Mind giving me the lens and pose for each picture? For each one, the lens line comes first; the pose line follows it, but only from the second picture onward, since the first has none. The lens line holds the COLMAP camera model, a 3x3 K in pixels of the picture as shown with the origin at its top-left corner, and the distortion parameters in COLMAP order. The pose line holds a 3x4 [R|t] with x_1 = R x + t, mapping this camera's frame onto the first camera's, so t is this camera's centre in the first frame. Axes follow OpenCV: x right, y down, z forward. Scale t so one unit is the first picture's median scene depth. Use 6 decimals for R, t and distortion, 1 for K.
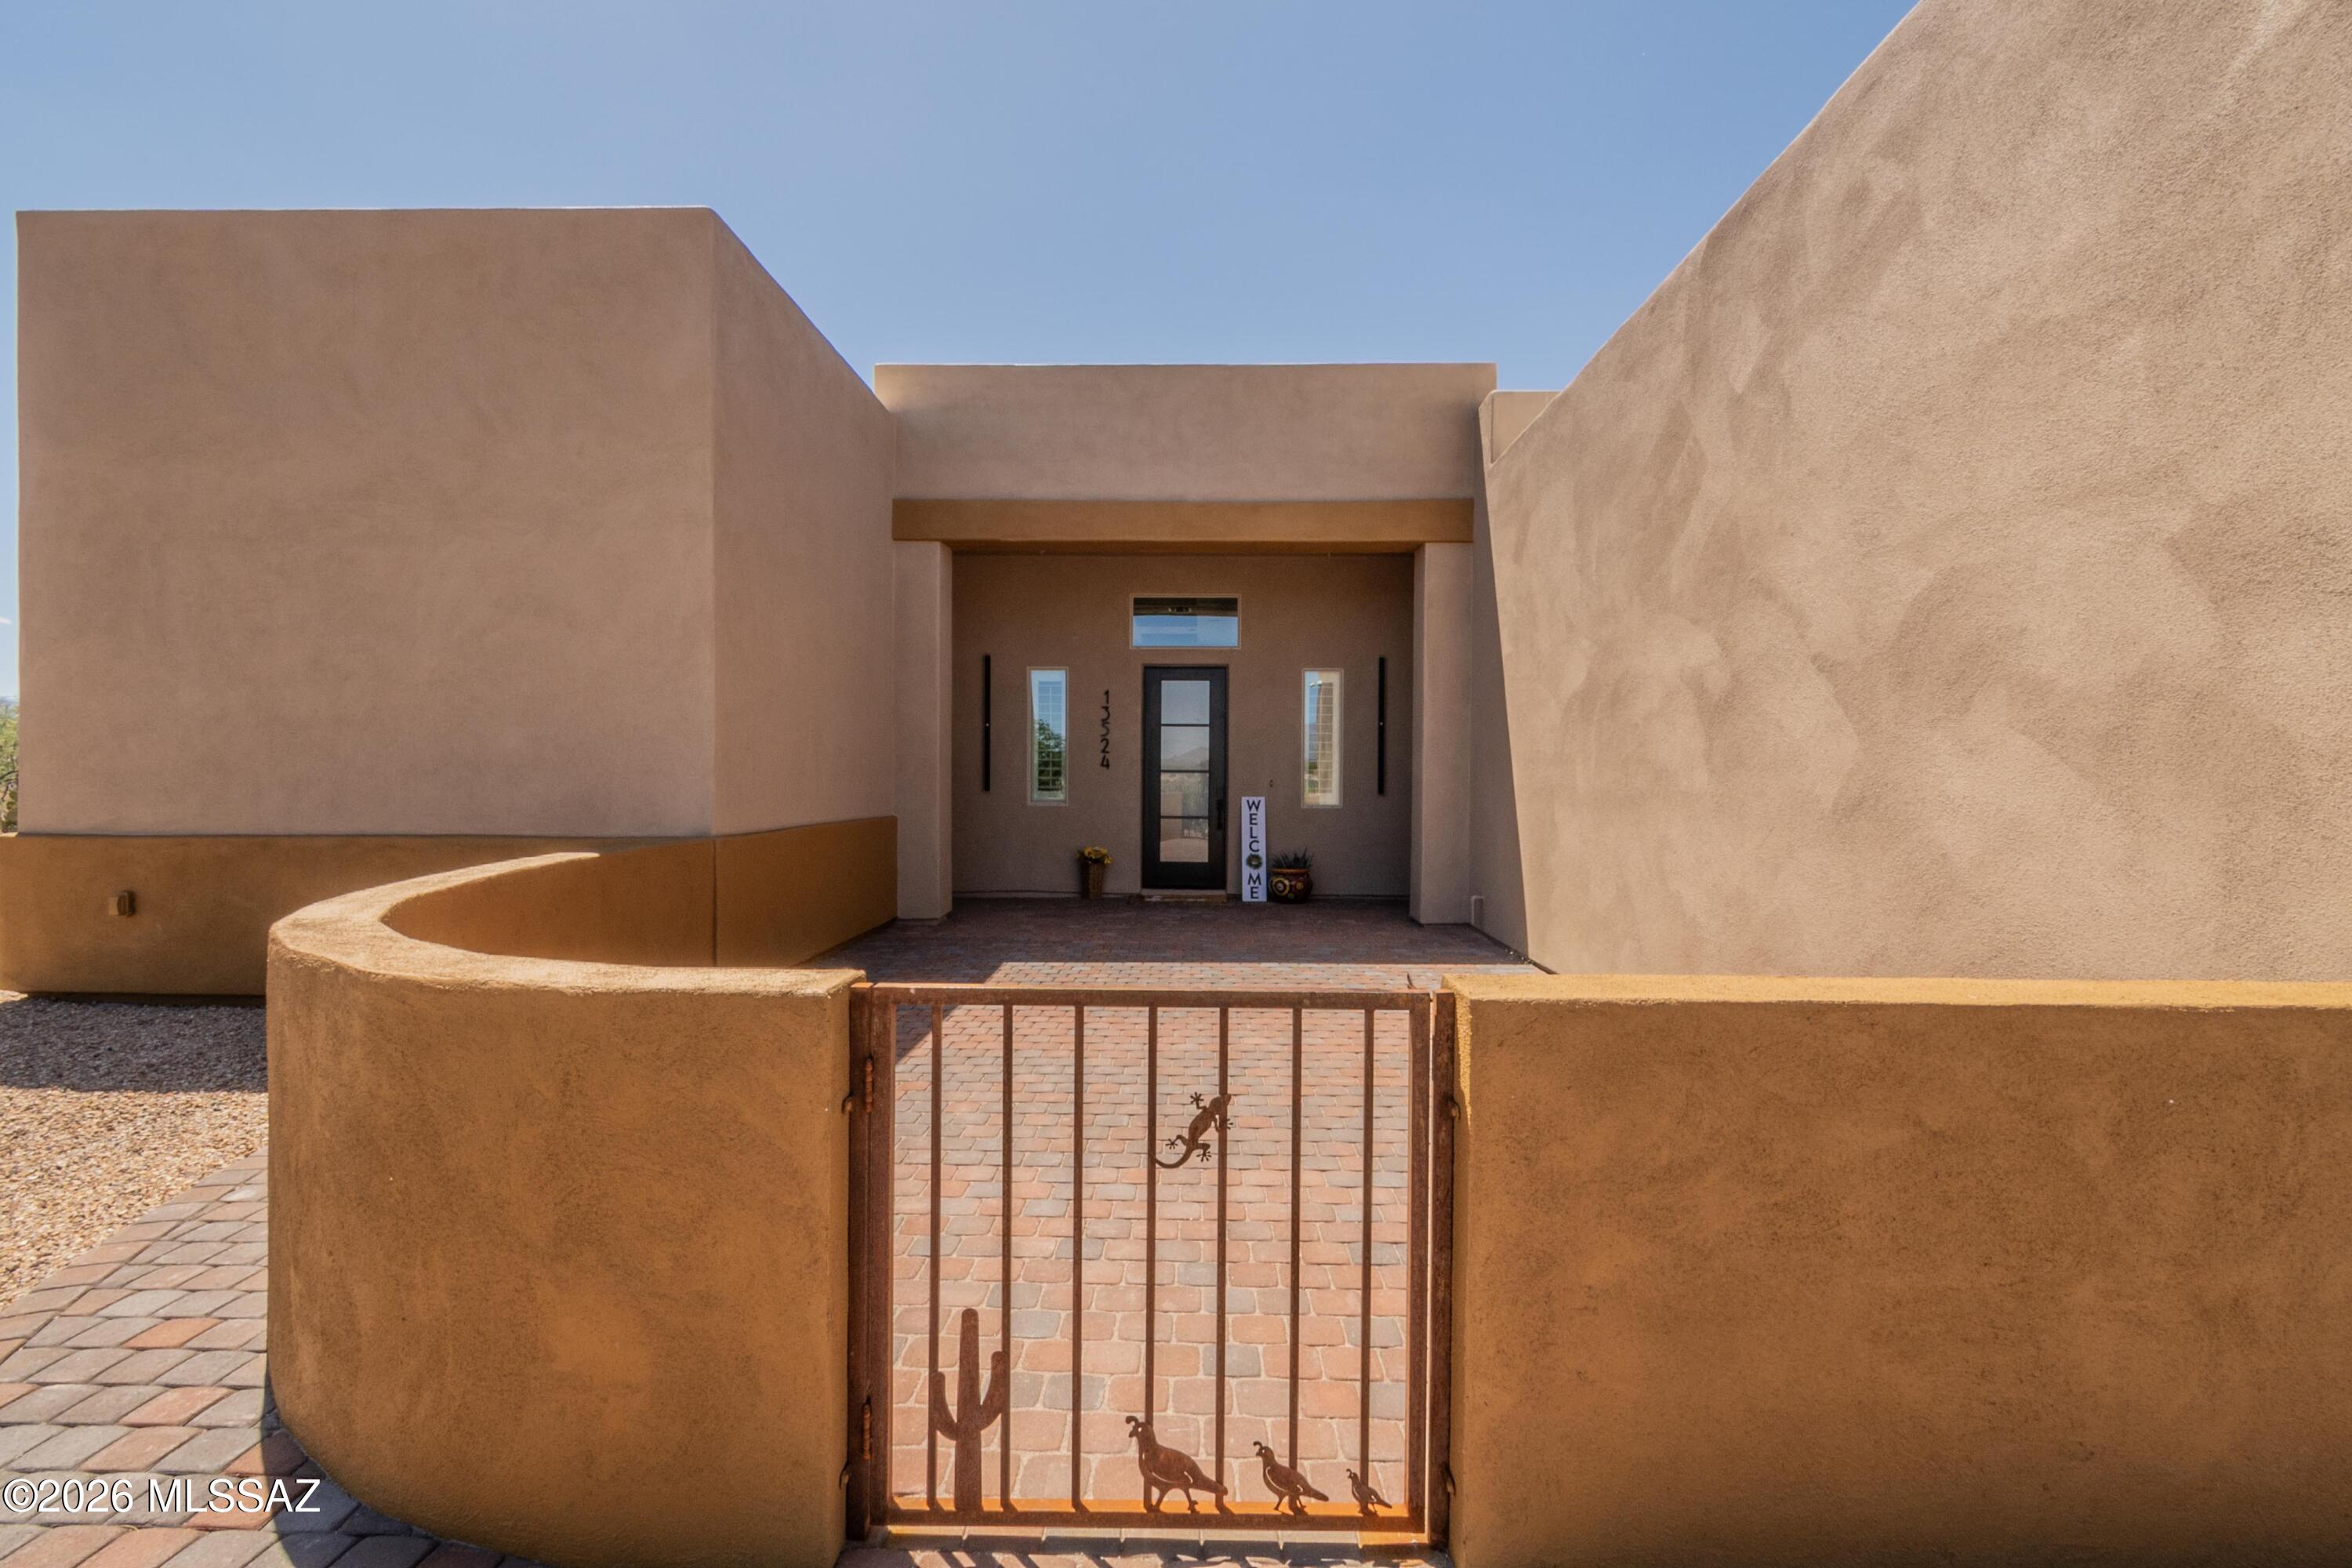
lens RADIAL K [[1049.1, 0, 1176.1], [0, 1049.1, 785.2], [0, 0, 1]] dist [0.009979, -0.005384]
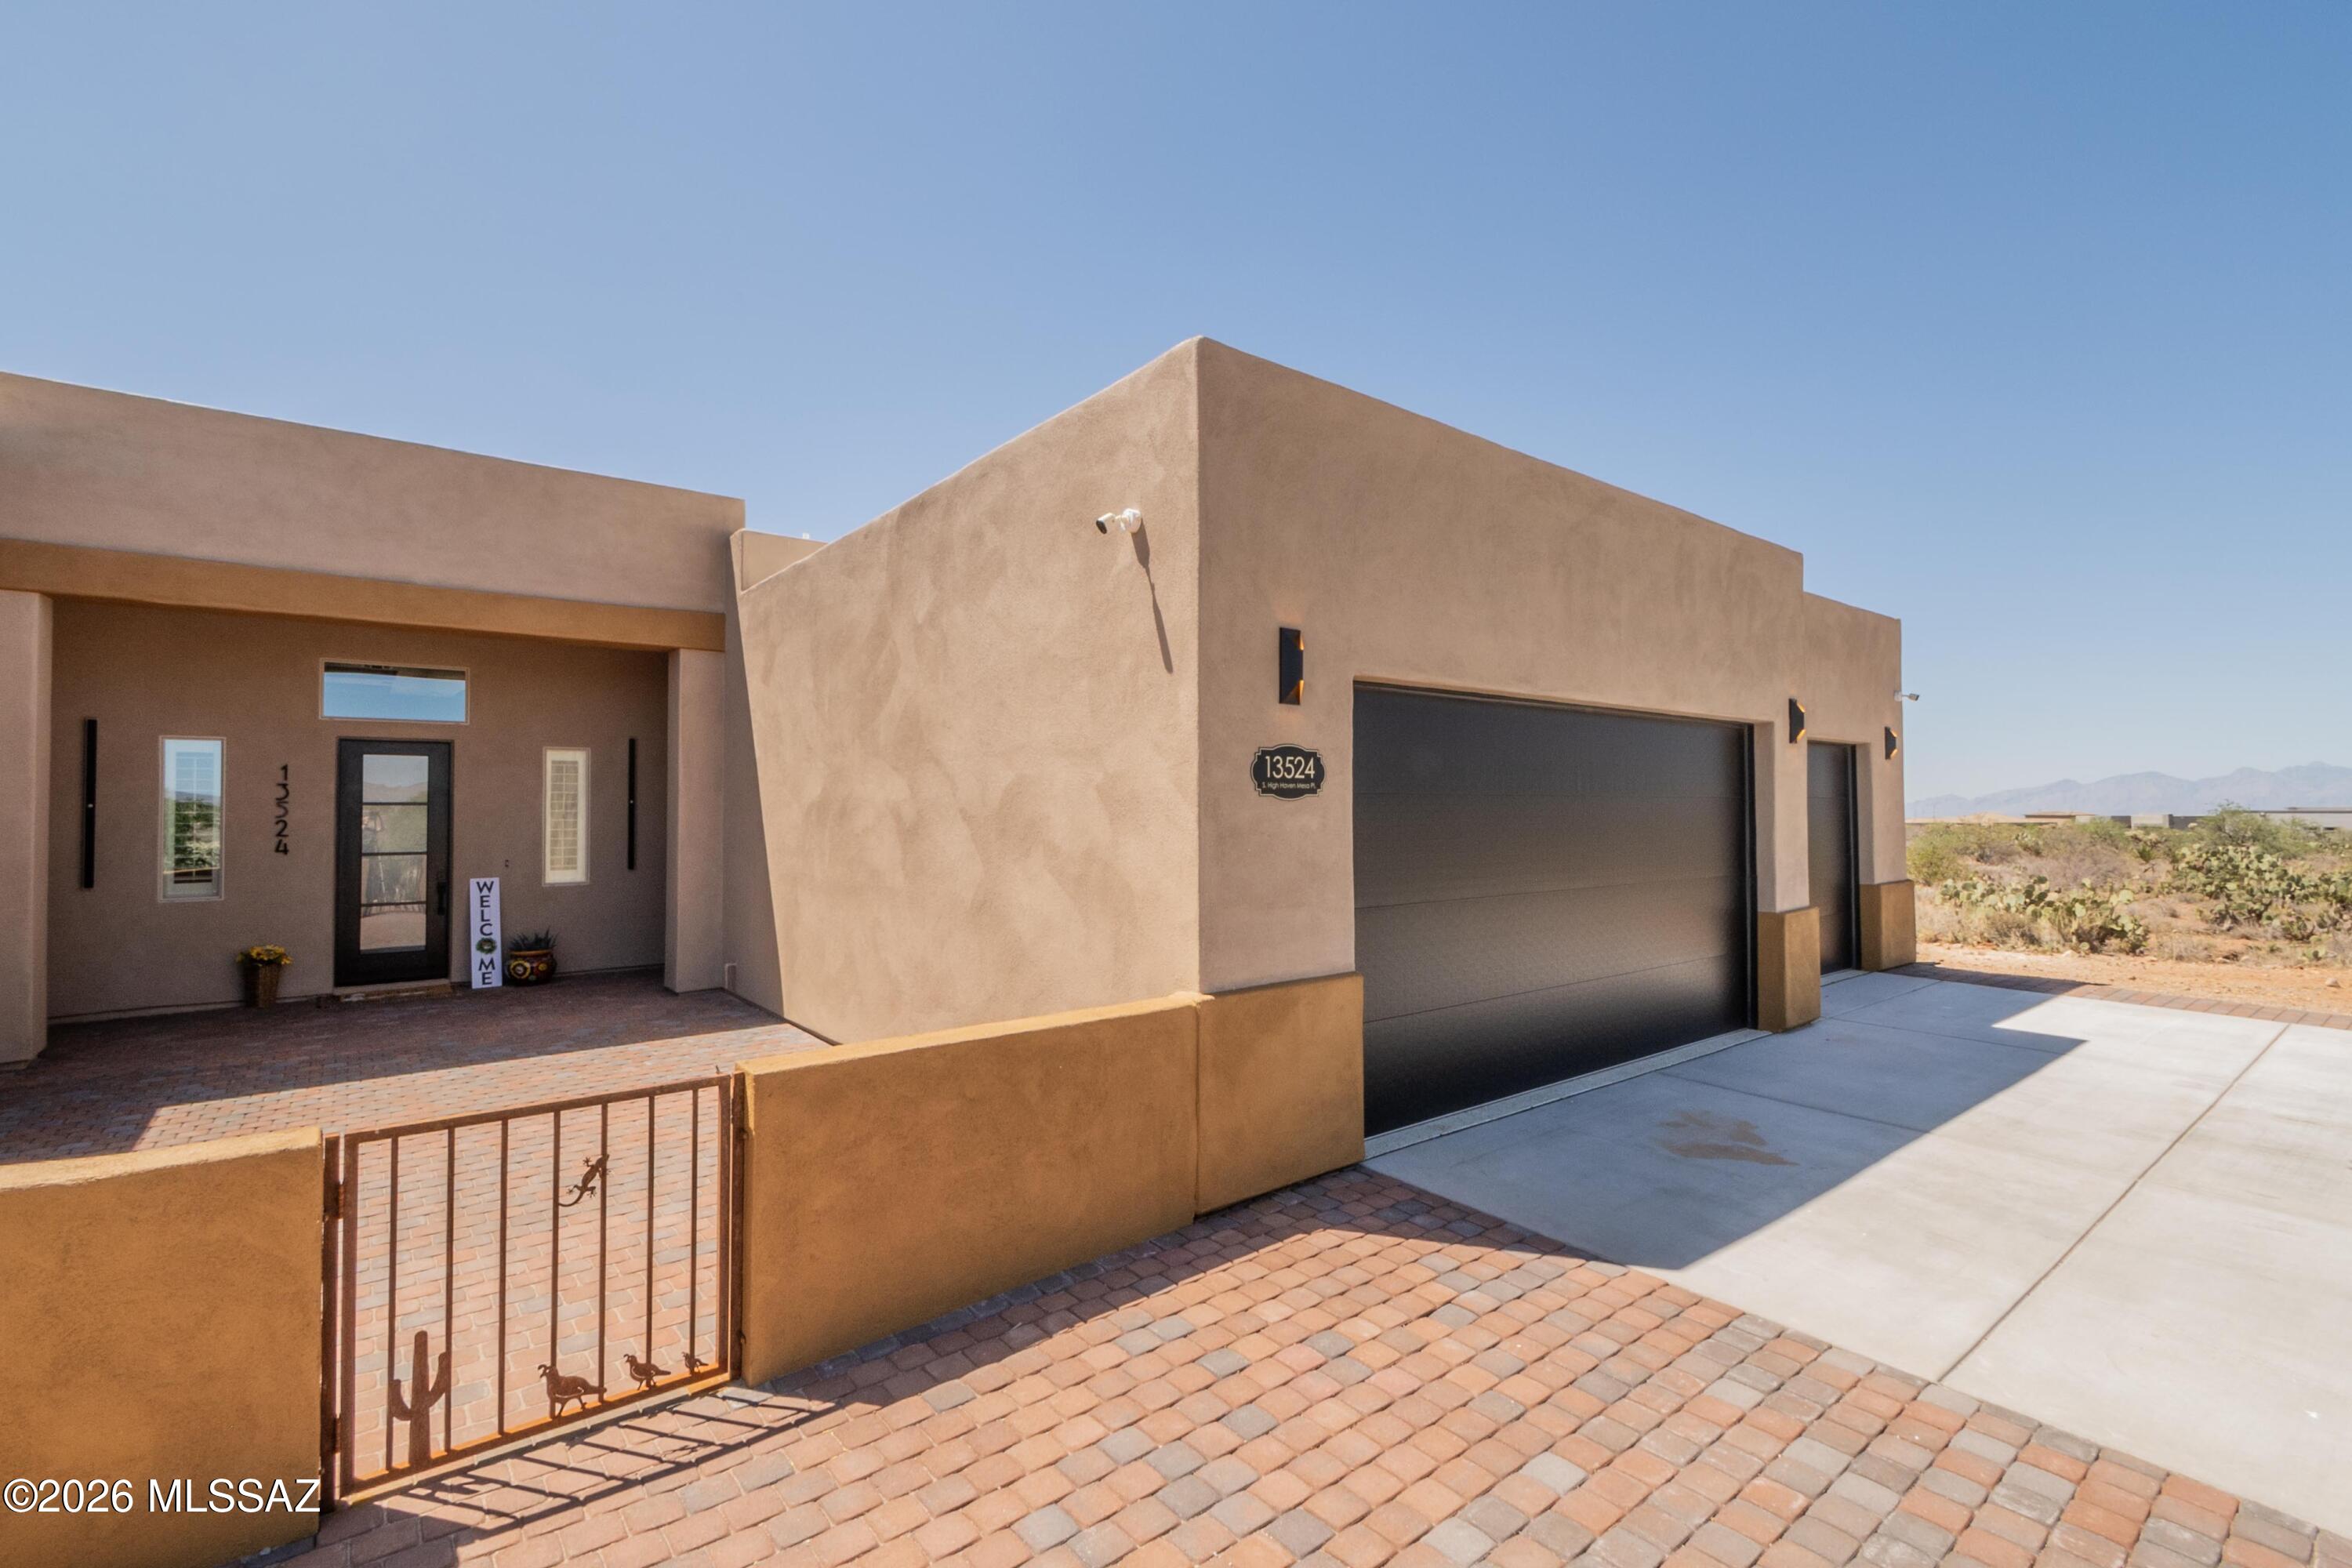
lens RADIAL K [[1049.1, 0, 1176.1], [0, 1049.1, 785.2], [0, 0, 1]] dist [0.009979, -0.005384]
pose [[0.769975, 0.004303, 0.638060, -0.112219], [0.014771, 0.999589, -0.024565, -0.084634], [-0.637903, 0.028340, 0.769595, -0.312147]]
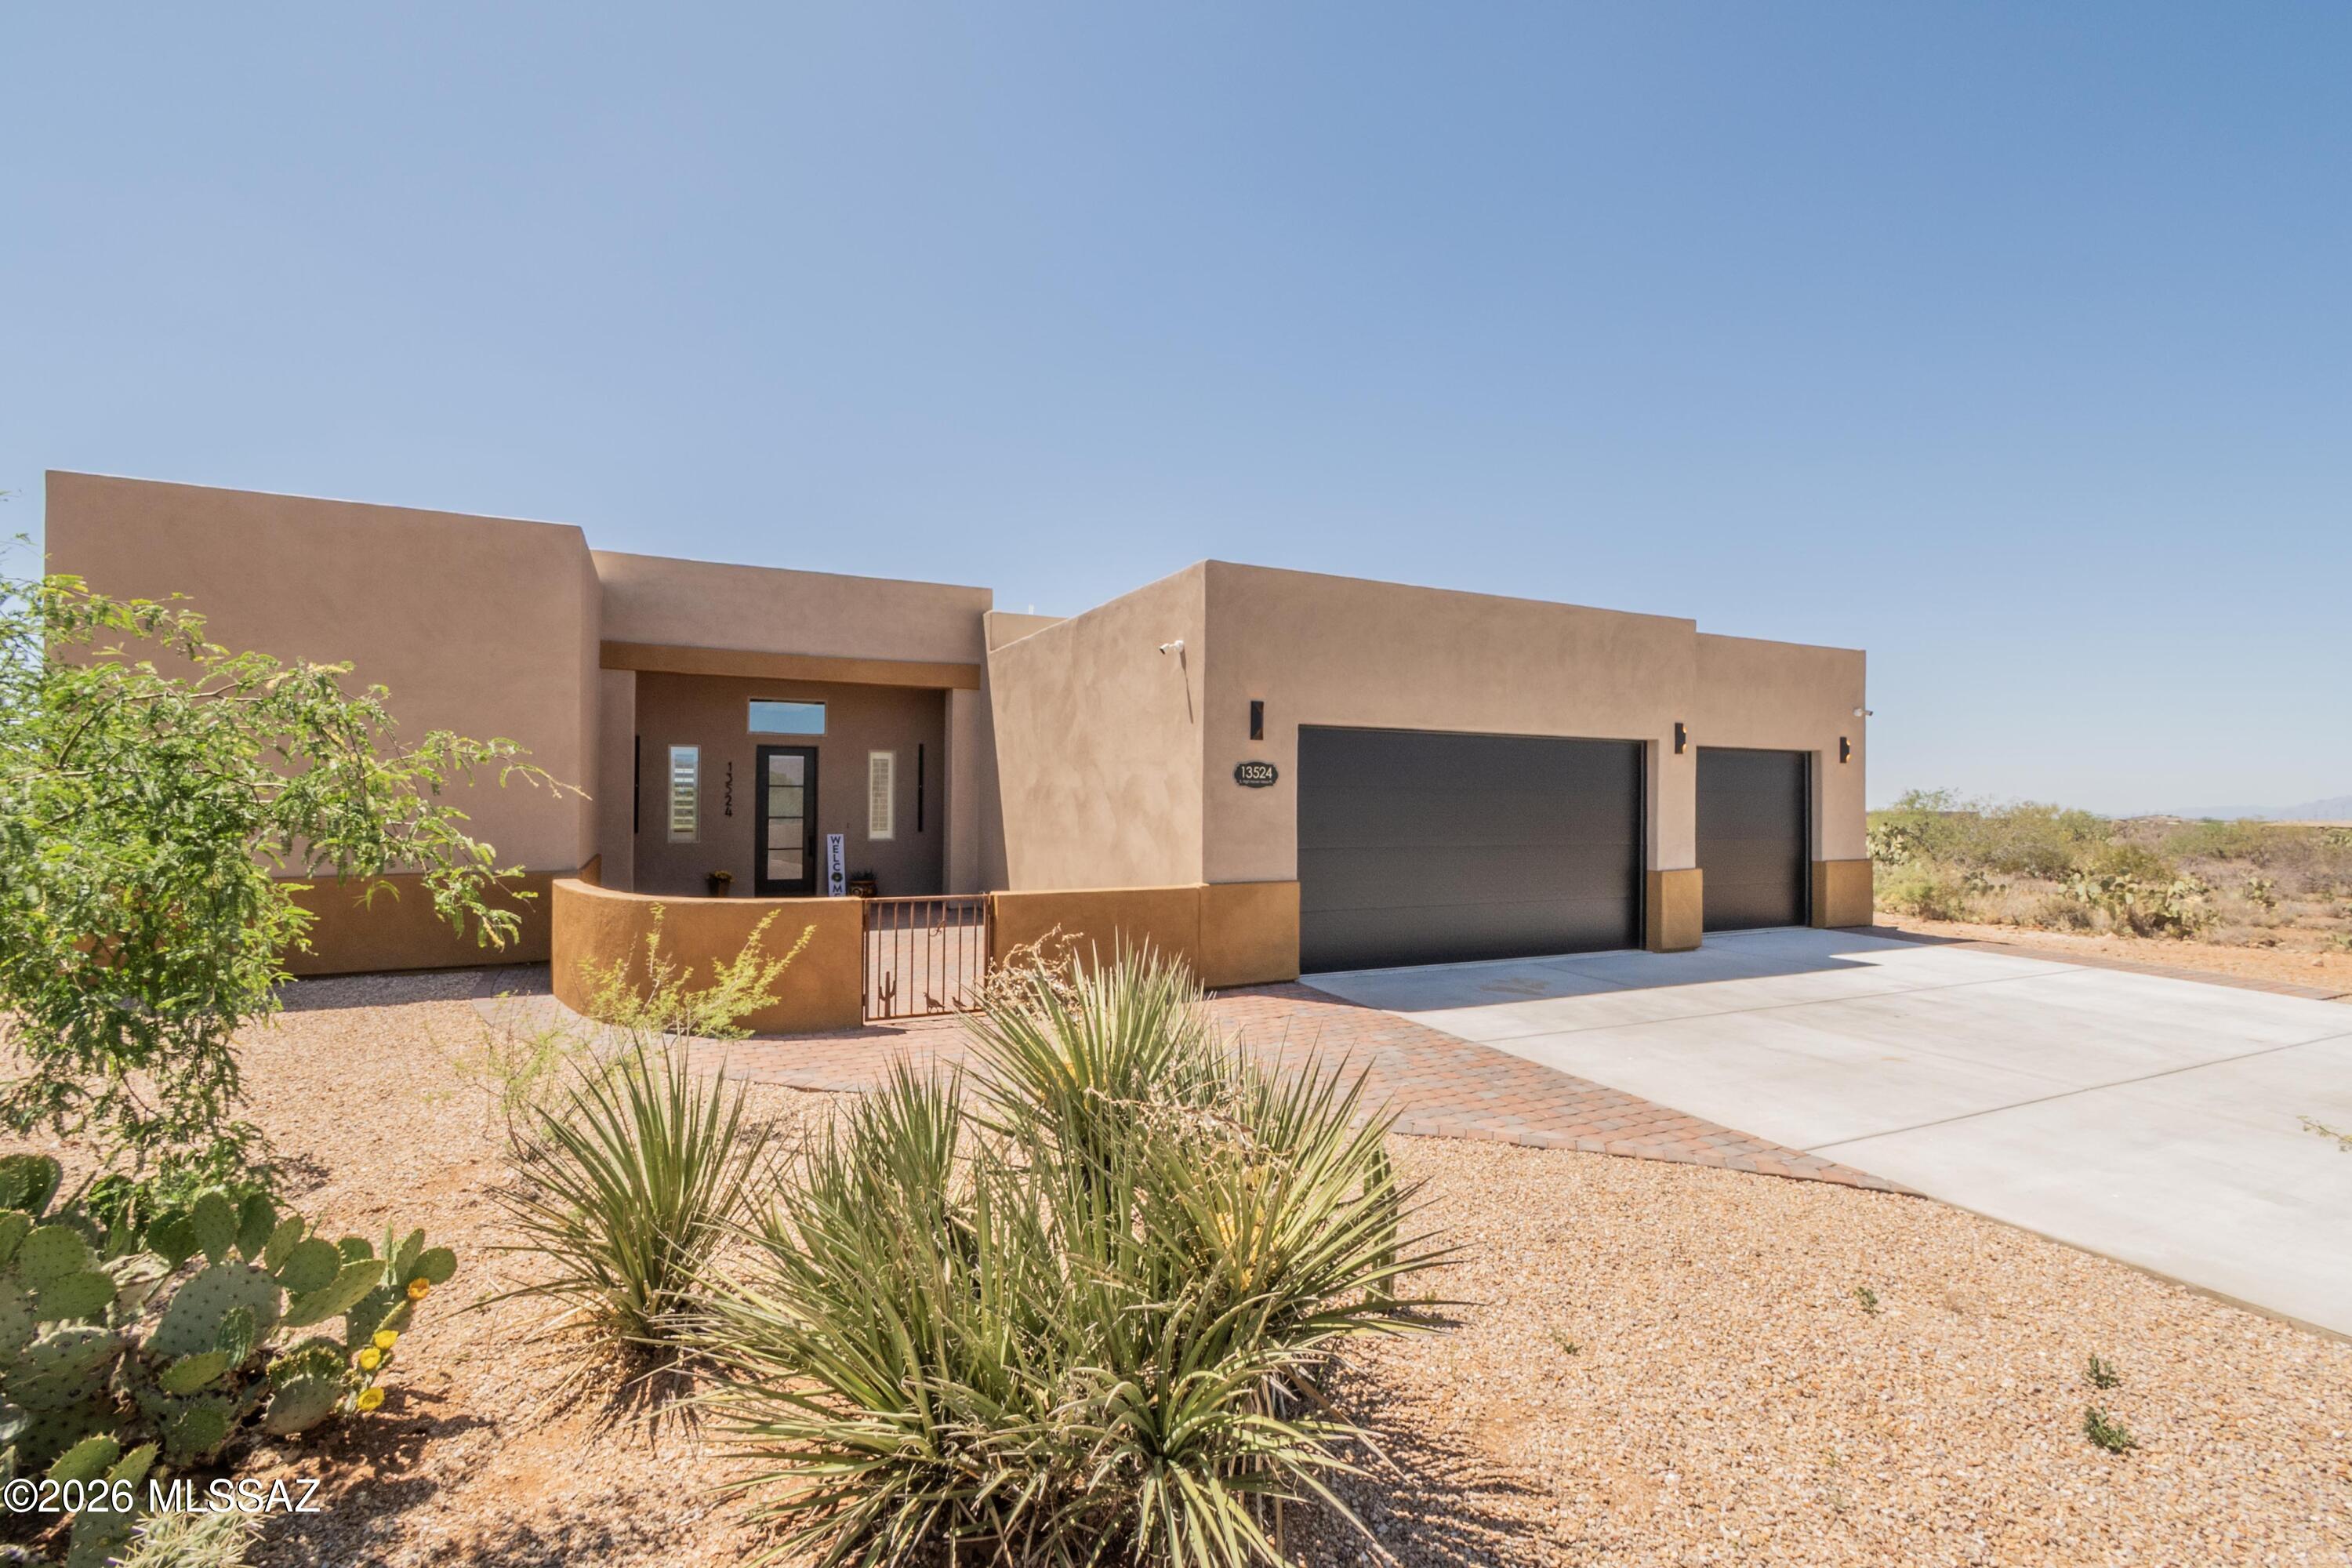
lens RADIAL K [[1055.9, 0, 1173.2], [0, 1055.9, 783.4], [0, 0, 1]] dist [0.006619, 0.000632]
pose [[0.888534, 0.006503, 0.458765, -0.395096], [0.001594, 0.999850, -0.017260, -0.071886], [-0.458809, 0.016068, 0.888390, -1.181673]]
